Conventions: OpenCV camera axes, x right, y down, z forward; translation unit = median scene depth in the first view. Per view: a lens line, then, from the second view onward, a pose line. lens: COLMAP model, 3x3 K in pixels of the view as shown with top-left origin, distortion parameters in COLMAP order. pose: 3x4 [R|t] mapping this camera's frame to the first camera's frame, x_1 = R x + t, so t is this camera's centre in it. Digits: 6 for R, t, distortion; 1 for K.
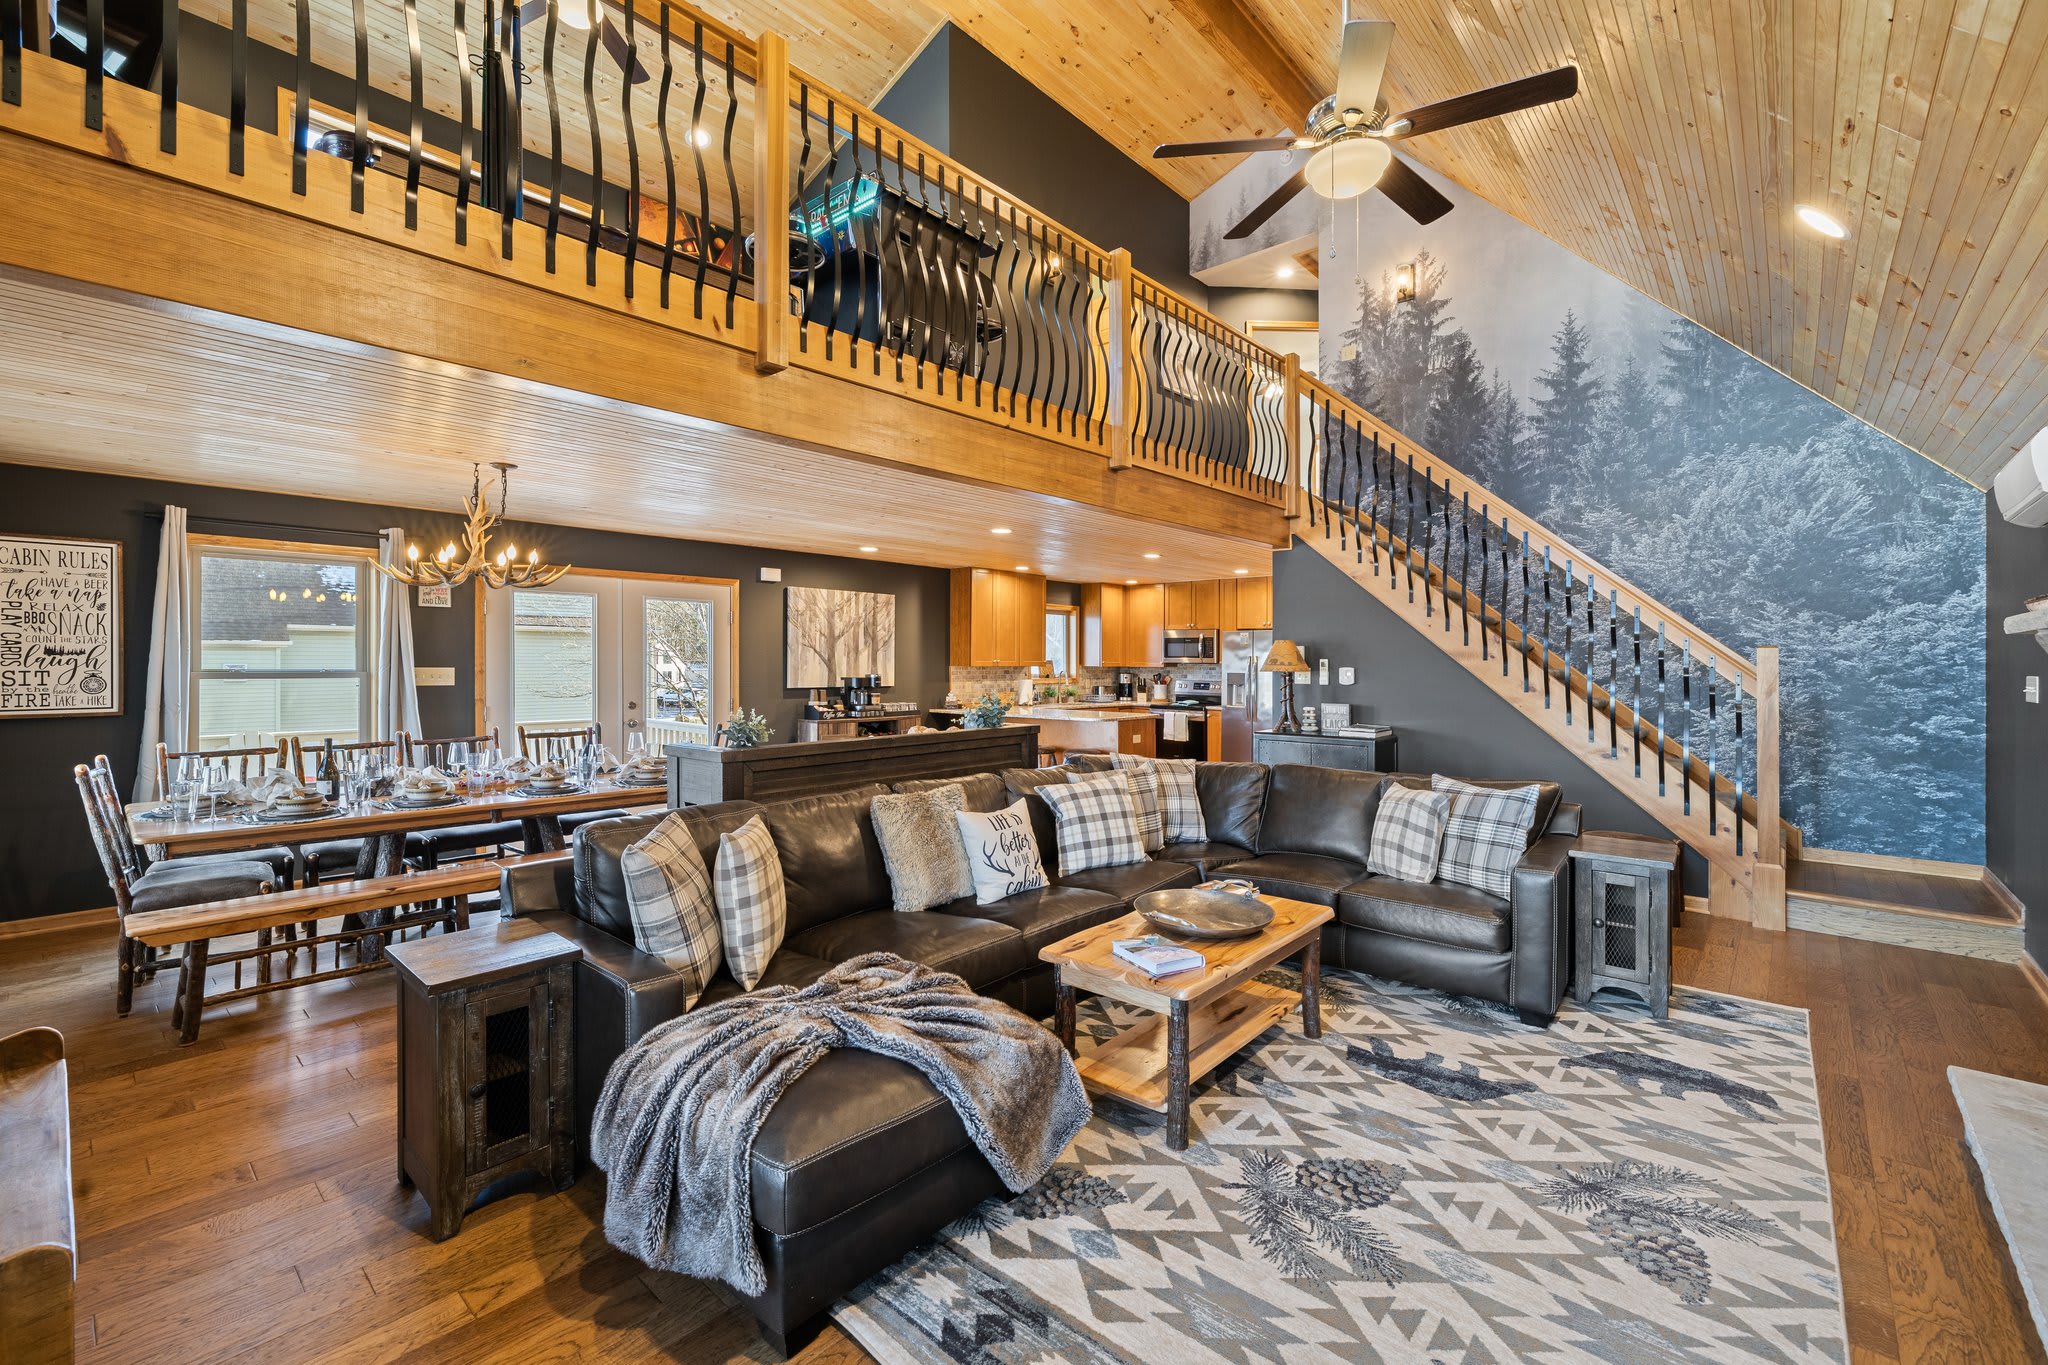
lens RADIAL K [[868.0, 0, 1022.6], [0, 868.0, 665.0], [0, 0, 1]] dist [0.001184, -0.000209]
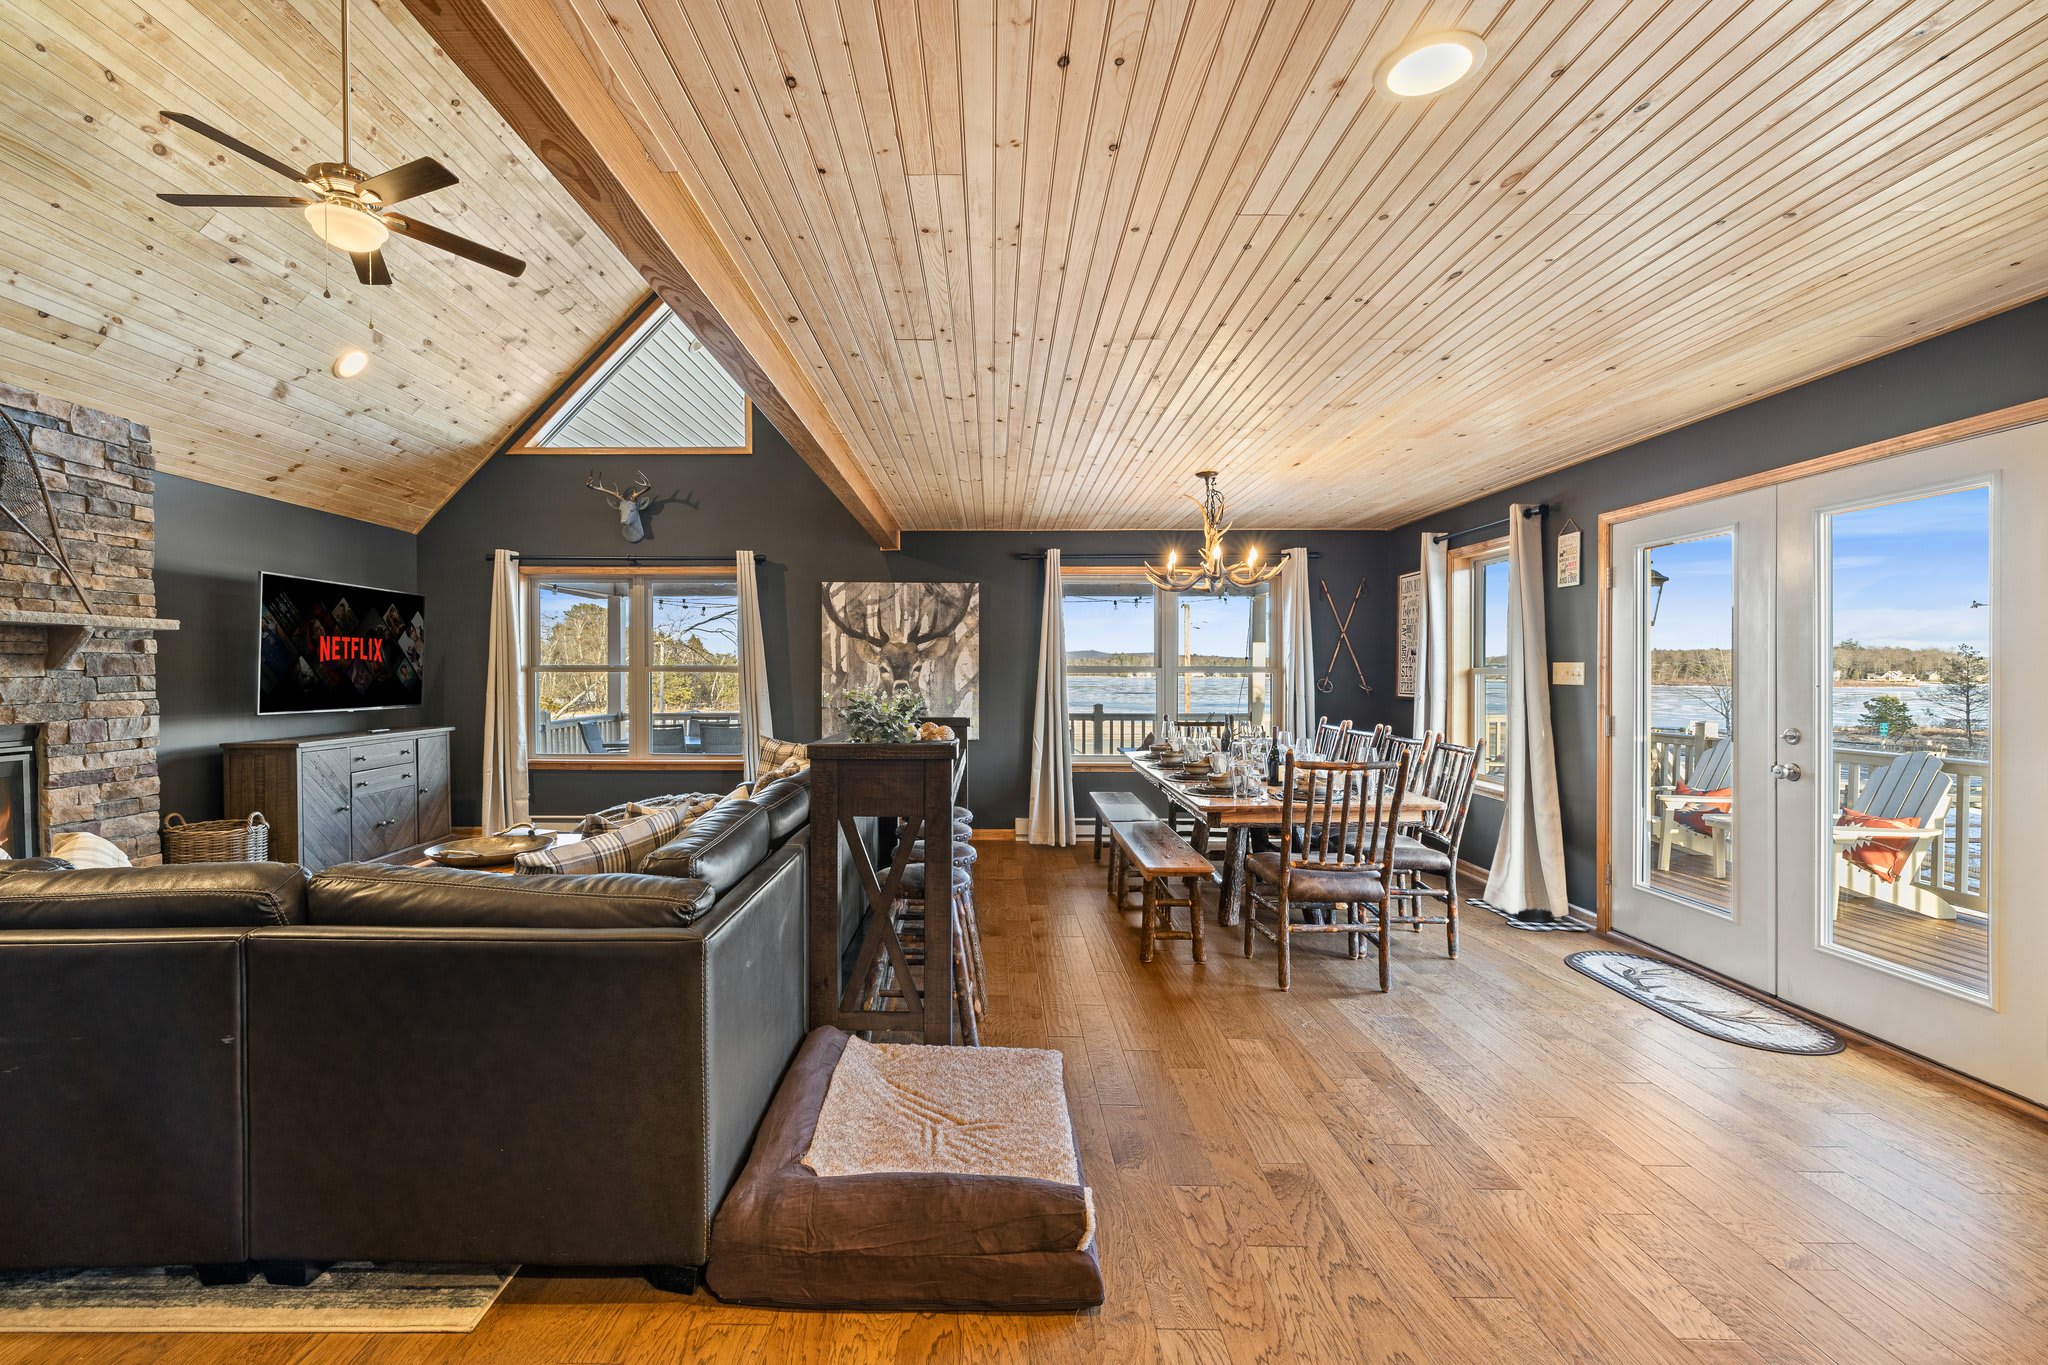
lens RADIAL K [[877.2, 0, 980.1], [0, 877.2, 679.5], [0, 0, 1]] dist [0.004382, 0.000046]
pose [[-0.752885, 0.001512, -0.658150, 0.197595], [-0.006975, 0.999923, 0.010275, 0.010499], [0.658115, 0.012327, -0.752817, 0.932416]]
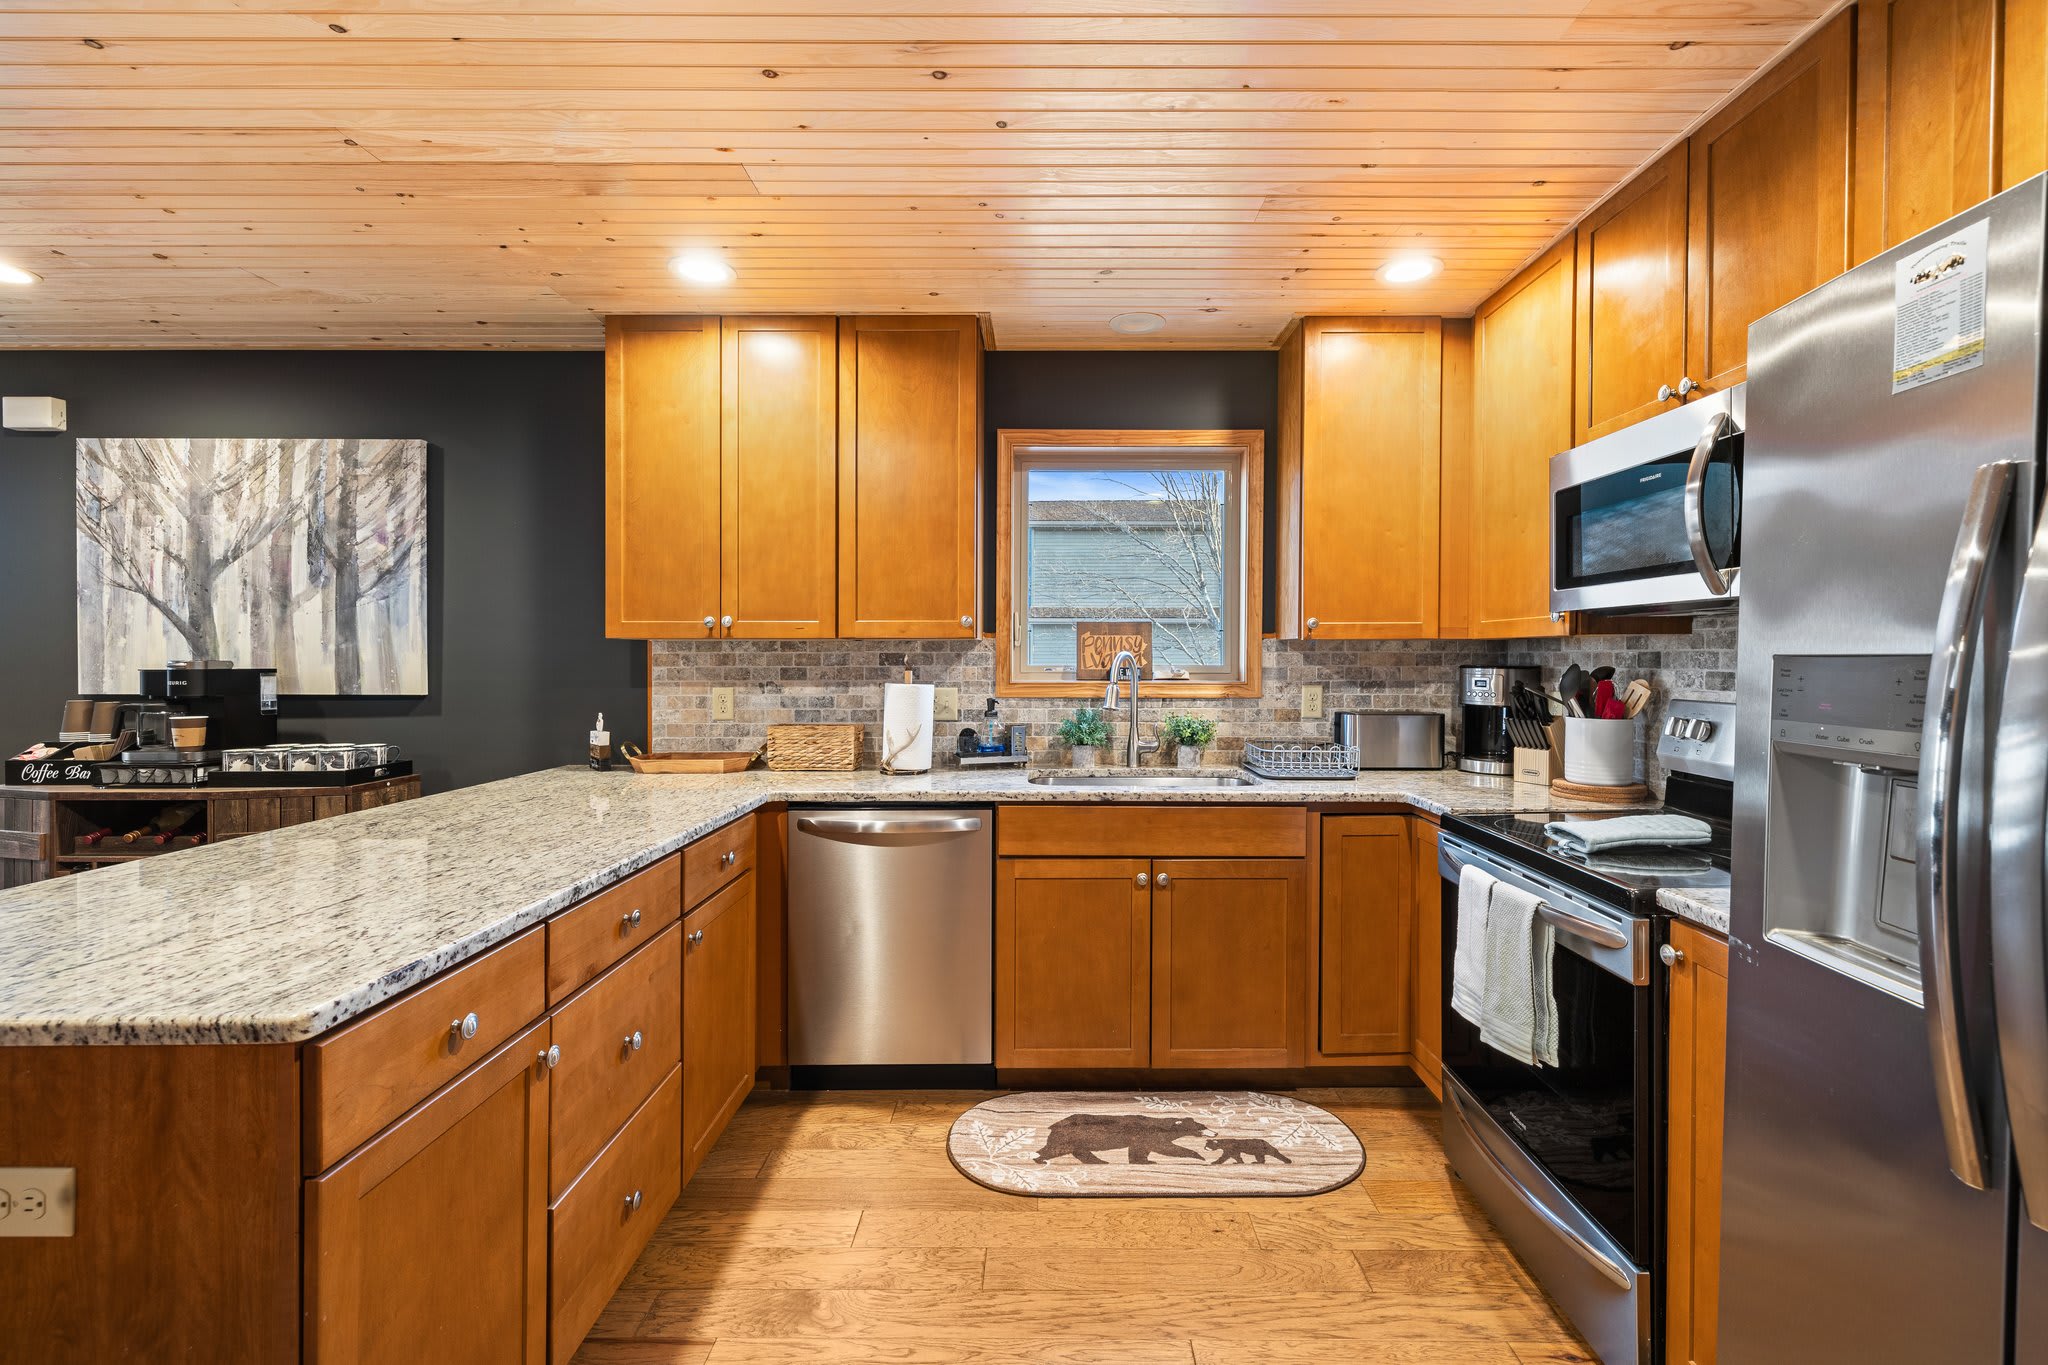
lens RADIAL K [[868.0, 0, 1022.6], [0, 868.0, 665.0], [0, 0, 1]] dist [0.001184, -0.000209]
pose [[0.668012, 0.003606, -0.744142, 0.318539], [0.000331, 0.999987, 0.005143, 0.011319], [0.744150, -0.003682, 0.668002, 1.055734]]
